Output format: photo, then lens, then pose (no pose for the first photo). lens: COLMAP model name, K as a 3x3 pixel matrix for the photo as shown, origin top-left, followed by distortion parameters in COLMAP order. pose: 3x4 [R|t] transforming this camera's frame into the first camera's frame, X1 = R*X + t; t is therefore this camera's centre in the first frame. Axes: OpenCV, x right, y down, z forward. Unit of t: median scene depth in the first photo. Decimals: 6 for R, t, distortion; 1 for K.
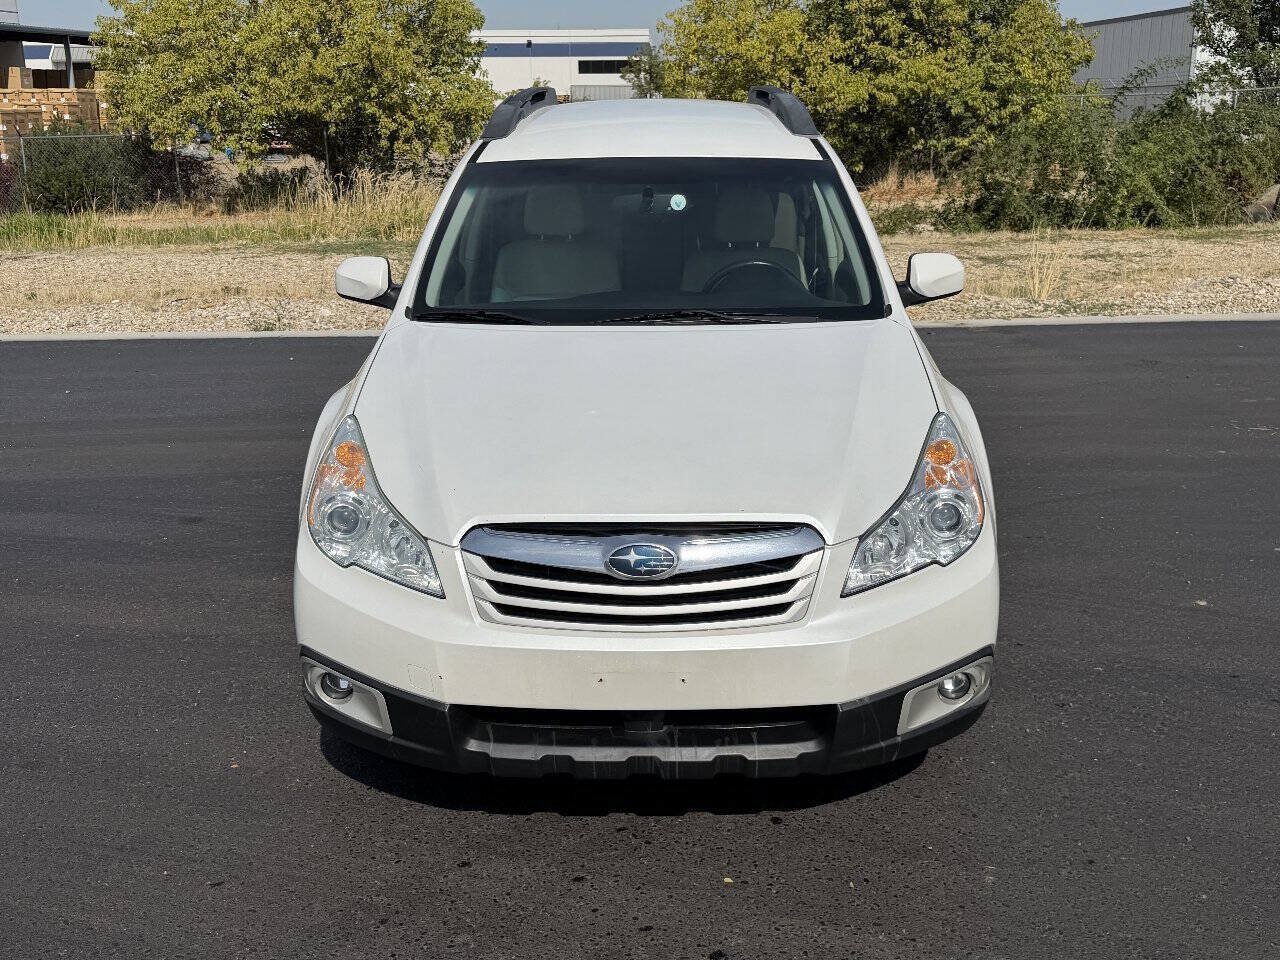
lens RADIAL K [[1308.1, 0, 638.2], [0, 1308.1, 484.4], [0, 0, 1]] dist [0.175624, -0.364209]
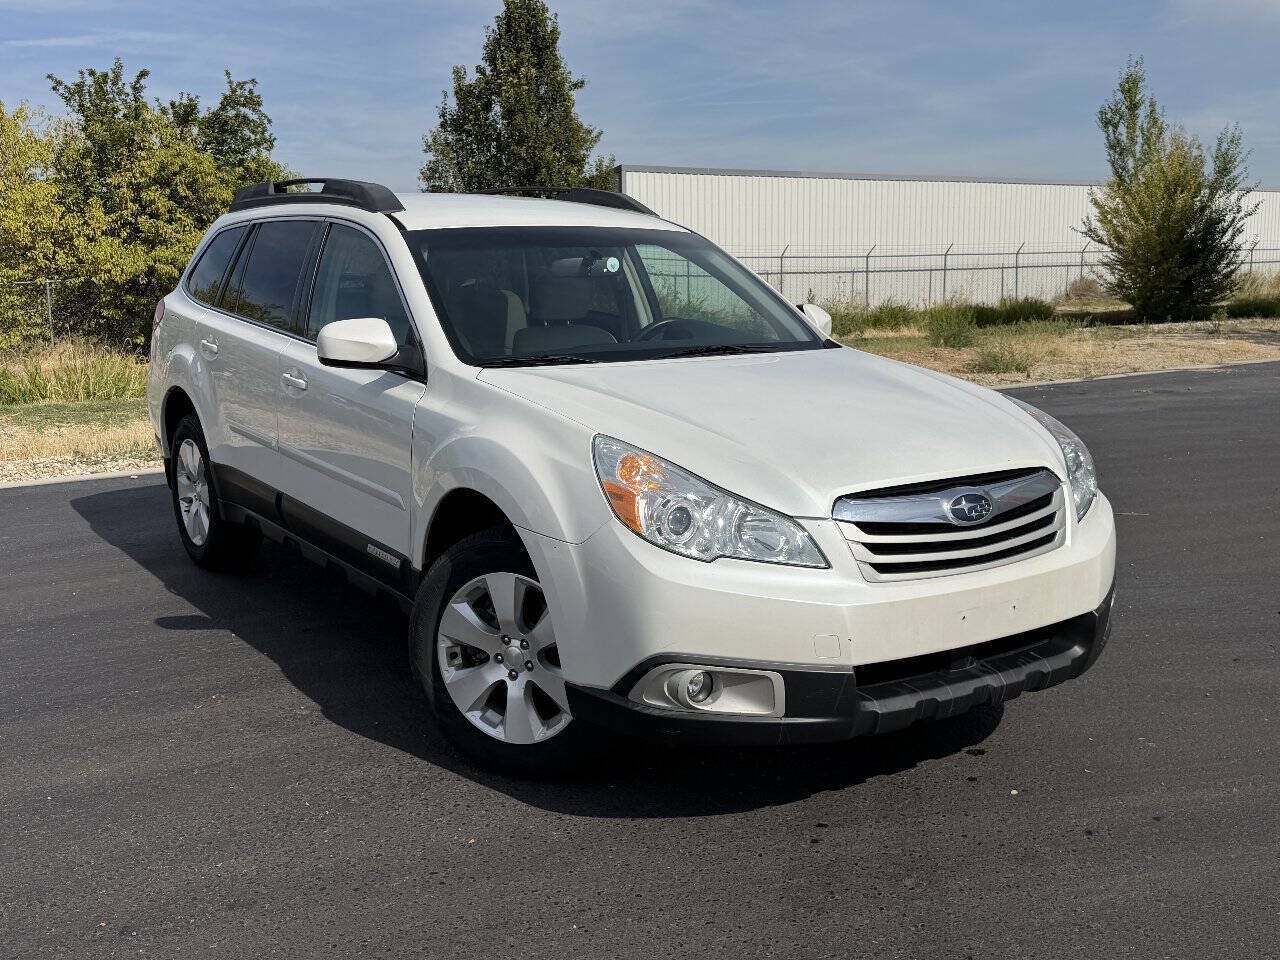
lens RADIAL K [[1308.1, 0, 638.2], [0, 1308.1, 484.4], [0, 0, 1]] dist [0.175624, -0.364209]
pose [[0.819254, -0.092560, 0.565912, -0.814465], [0.170332, 0.981624, -0.086031, 0.080669], [-0.547549, 0.166874, 0.819965, 0.195102]]
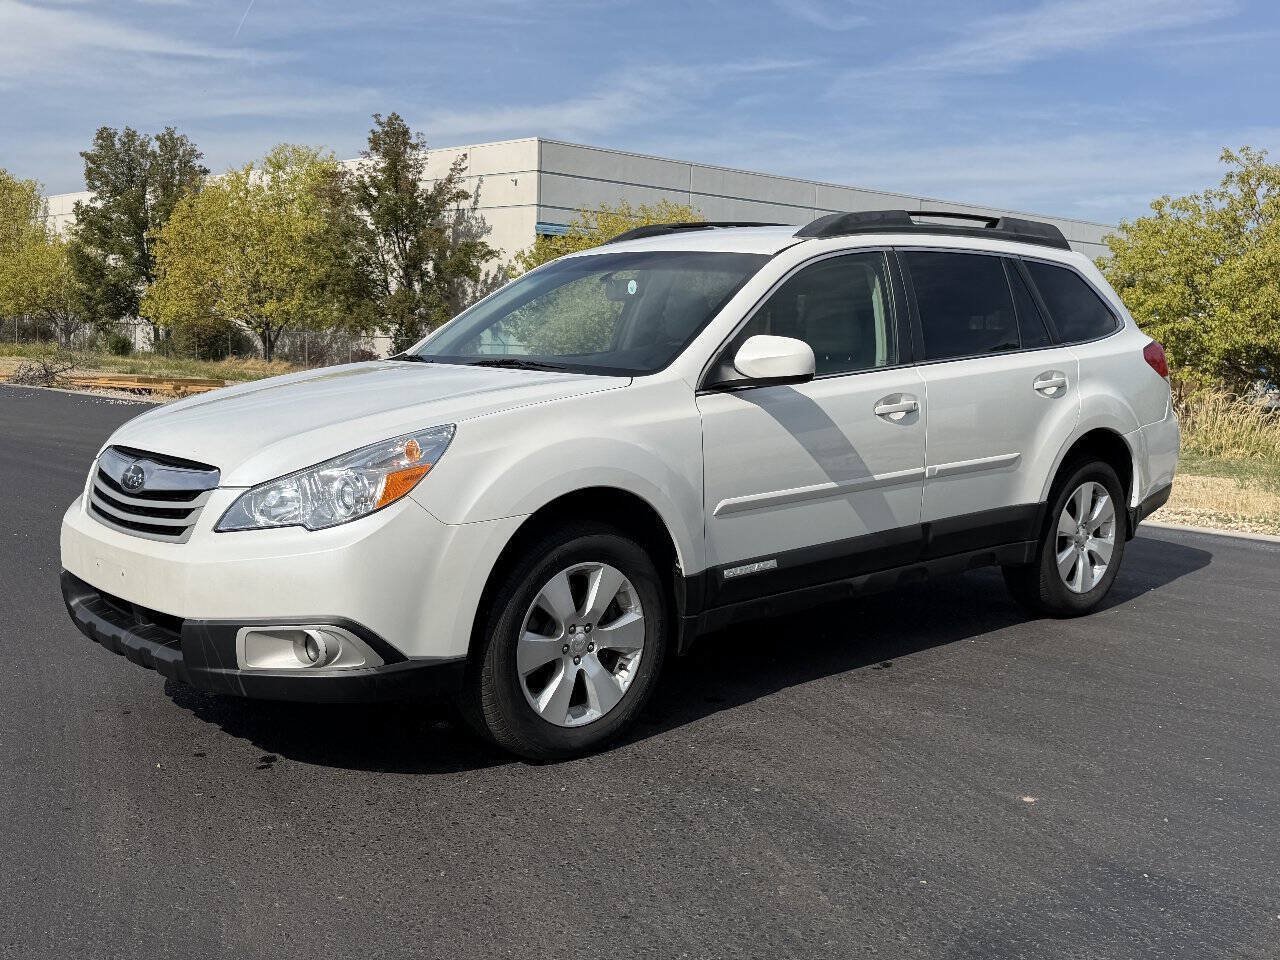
lens RADIAL K [[1308.1, 0, 638.2], [0, 1308.1, 484.4], [0, 0, 1]] dist [0.175624, -0.364209]
pose [[0.683418, 0.114423, -0.721005, 1.184567], [-0.246982, 0.965640, -0.080860, 0.044438], [0.686979, 0.233337, 0.688196, 0.405980]]
